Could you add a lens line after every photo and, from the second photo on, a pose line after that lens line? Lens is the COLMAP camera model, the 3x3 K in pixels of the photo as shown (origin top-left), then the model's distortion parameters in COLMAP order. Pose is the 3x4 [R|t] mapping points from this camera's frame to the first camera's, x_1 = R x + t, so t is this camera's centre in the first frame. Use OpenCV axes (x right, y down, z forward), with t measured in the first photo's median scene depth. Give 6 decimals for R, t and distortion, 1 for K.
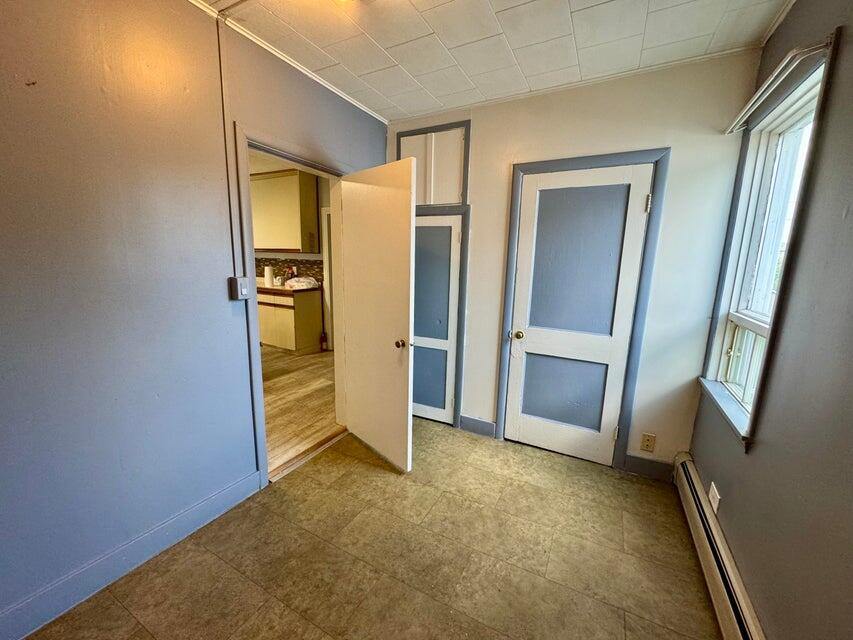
lens RADIAL K [[342.2, 0, 427.7], [0, 342.2, 318.1], [0, 0, 1]] dist [0.000236, 0.000155]
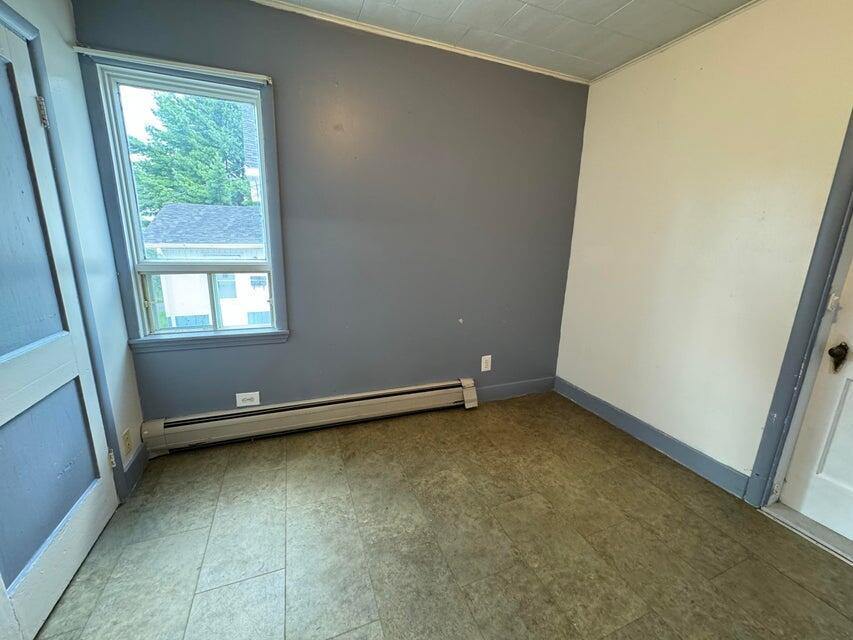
lens RADIAL K [[342.2, 0, 427.7], [0, 342.2, 318.1], [0, 0, 1]] dist [0.000236, 0.000155]
pose [[-0.759371, -0.193226, 0.621305, -0.446409], [0.061942, 0.929081, 0.364652, -0.206479], [-0.647703, 0.315391, -0.693548, 1.353092]]
